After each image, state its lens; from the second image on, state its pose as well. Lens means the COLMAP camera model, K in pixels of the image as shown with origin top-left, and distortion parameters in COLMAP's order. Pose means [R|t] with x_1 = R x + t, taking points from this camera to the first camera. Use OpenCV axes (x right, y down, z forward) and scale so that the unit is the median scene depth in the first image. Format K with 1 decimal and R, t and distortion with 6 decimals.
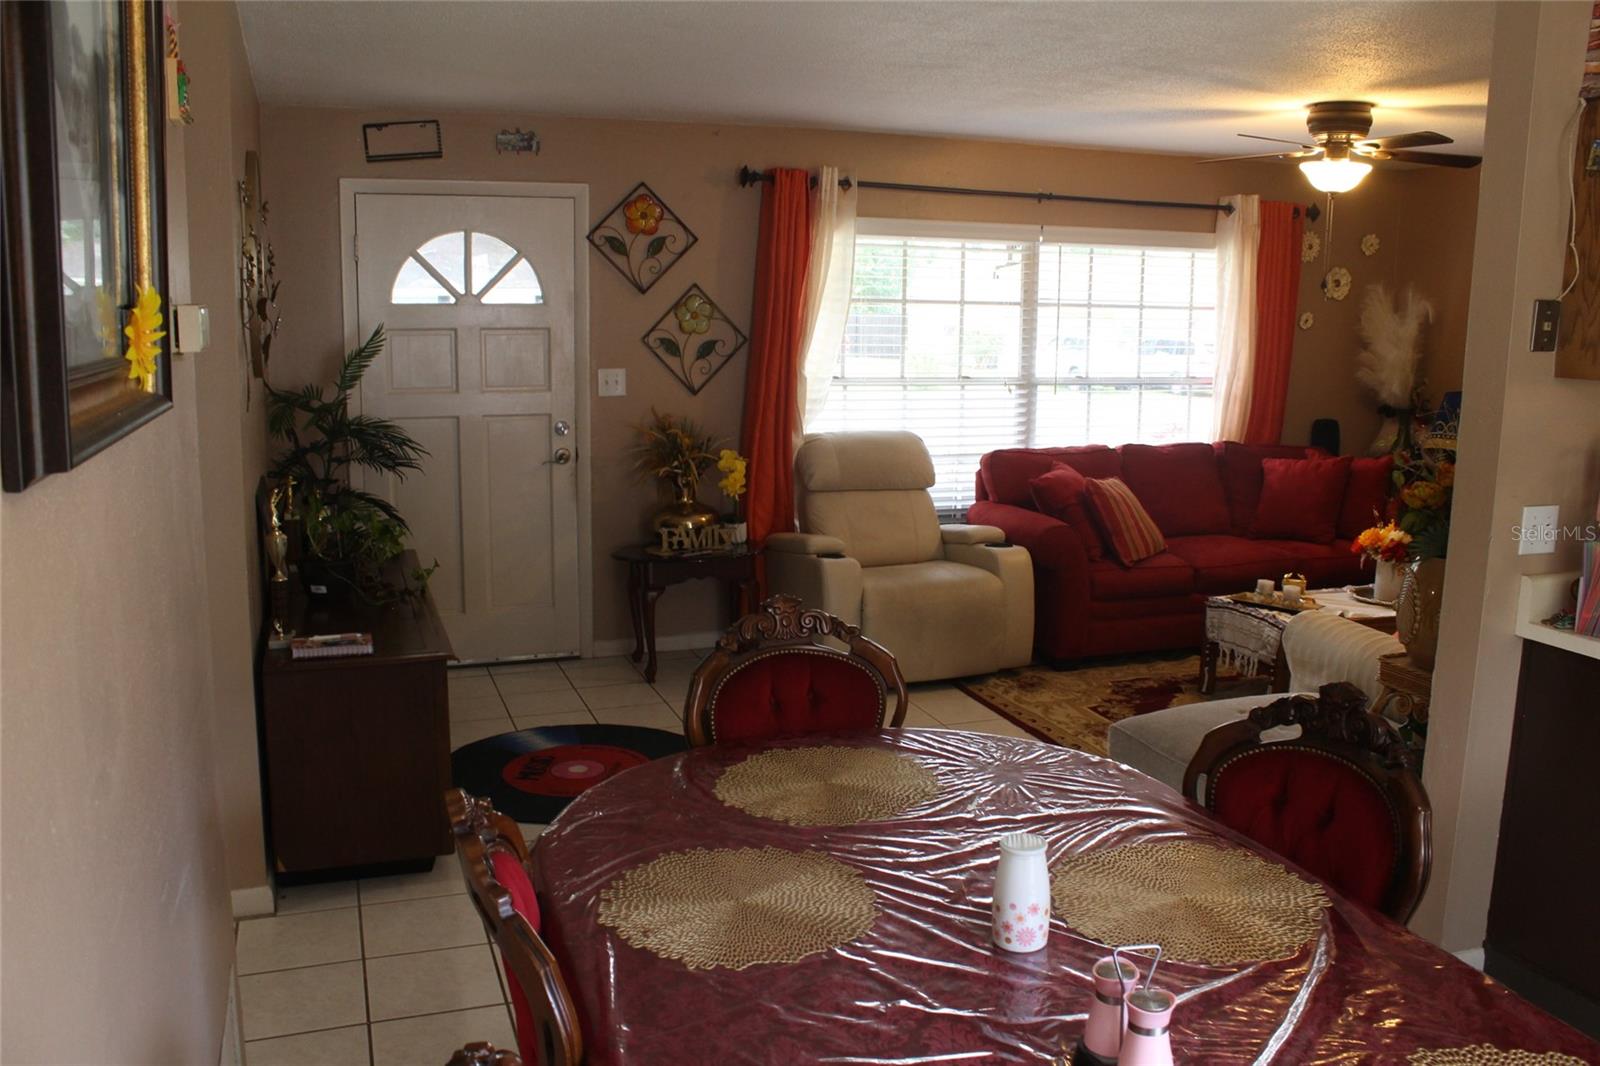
lens RADIAL K [[1367.3, 0, 800.2], [0, 1367.3, 532.7], [0, 0, 1]] dist [-0.120294, 0.109916]
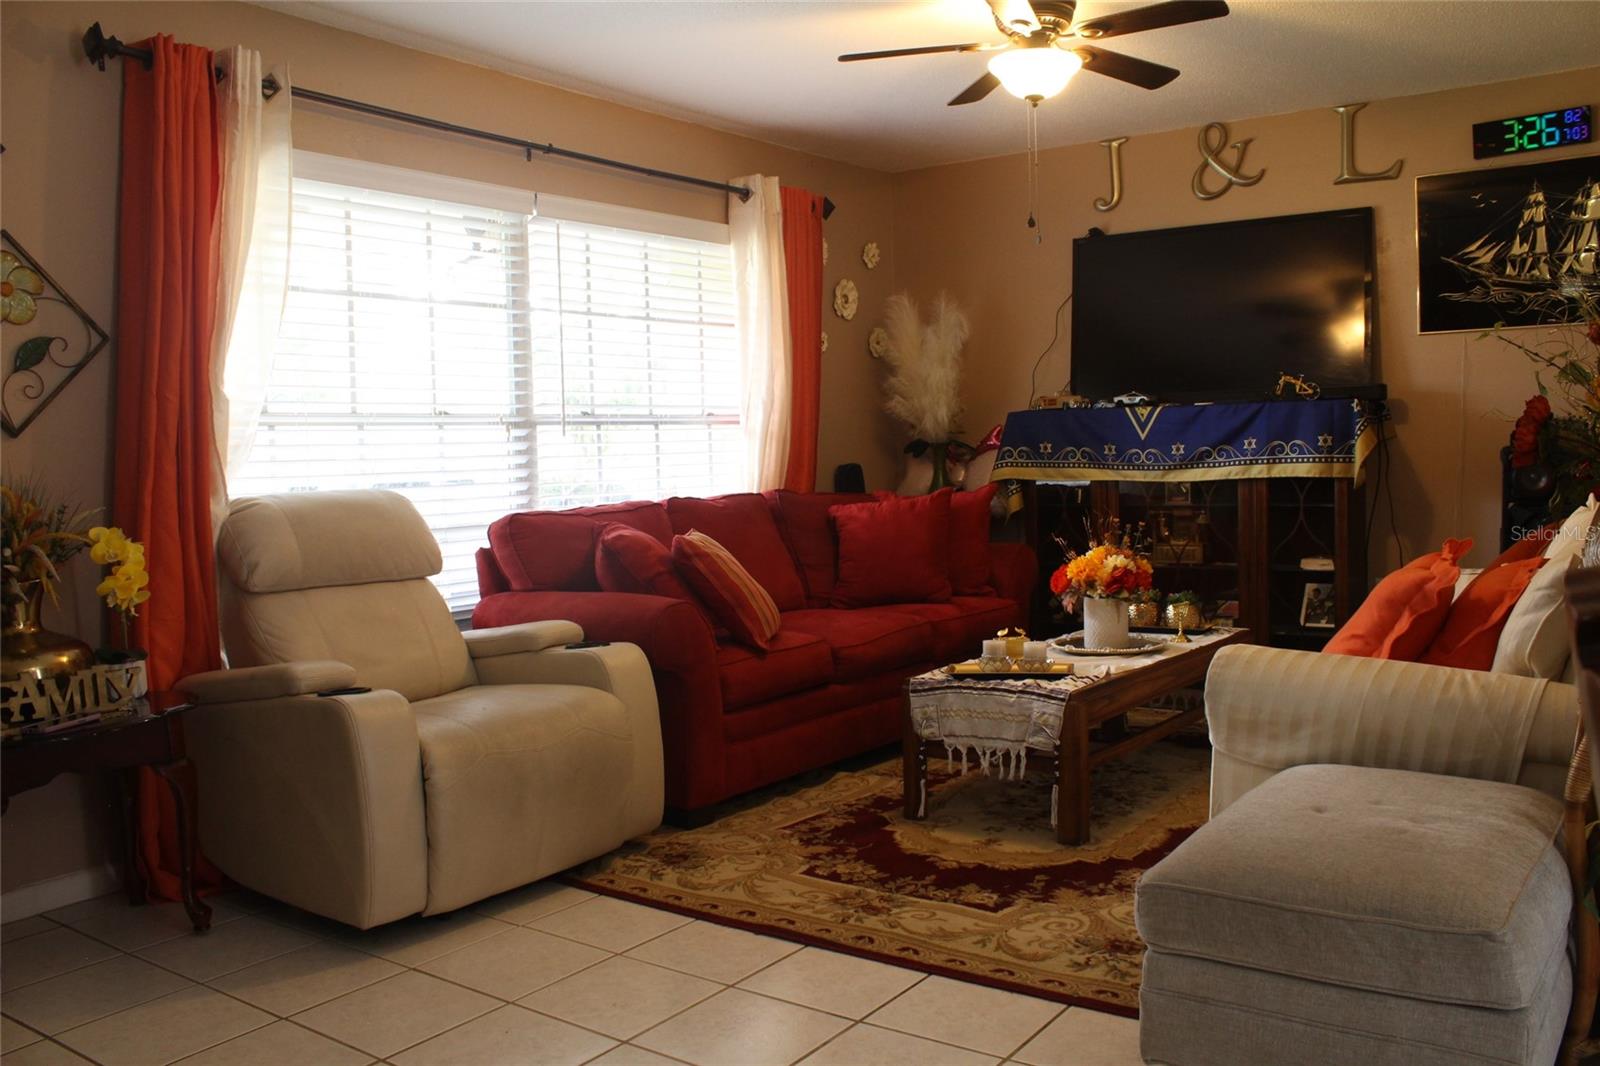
lens RADIAL K [[1367.3, 0, 801.0], [0, 1367.3, 516.1], [0, 0, 1]] dist [-0.120294, 0.109916]
pose [[0.828090, -0.063014, 0.557042, -0.114005], [0.133234, 0.987313, -0.086377, 0.016923], [-0.544532, 0.145745, 0.825980, 0.400887]]
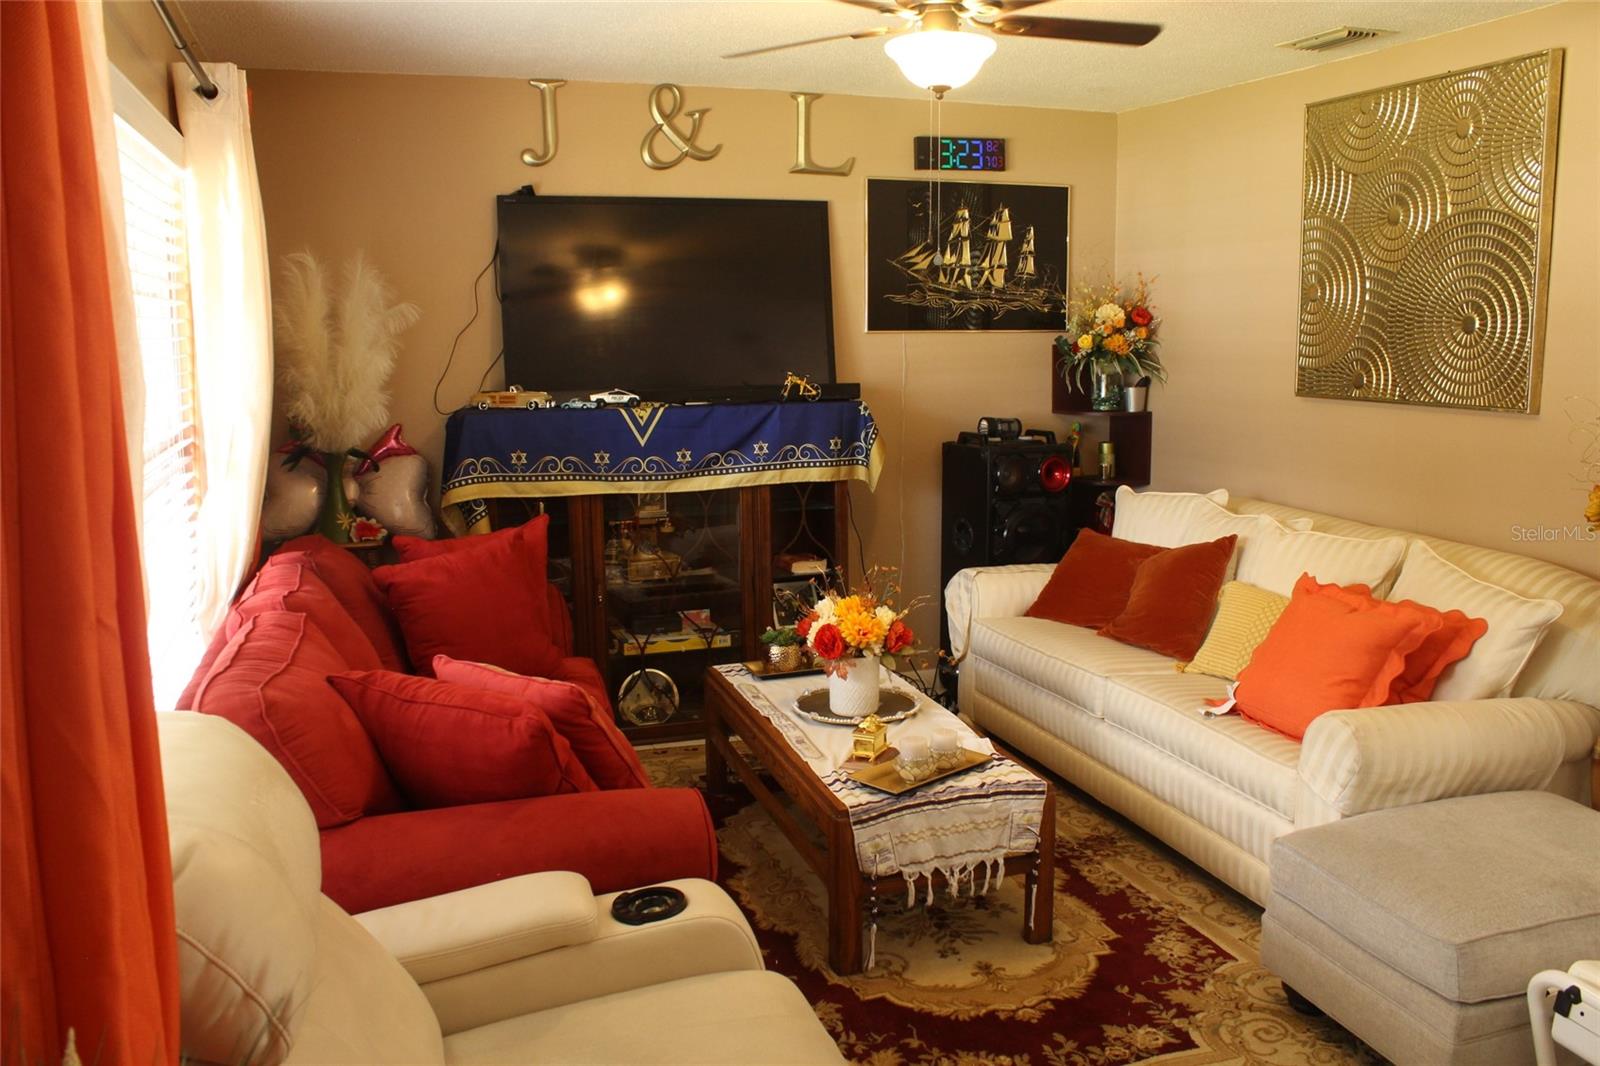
lens RADIAL K [[1367.3, 0, 801.9], [0, 1367.3, 527.8], [0, 0, 1]] dist [-0.120294, 0.109916]
pose [[0.000682, -0.170073, 0.985431, -0.204088], [0.175826, 0.970100, 0.167305, -0.144177], [-0.984421, 0.173150, 0.030565, 0.887384]]
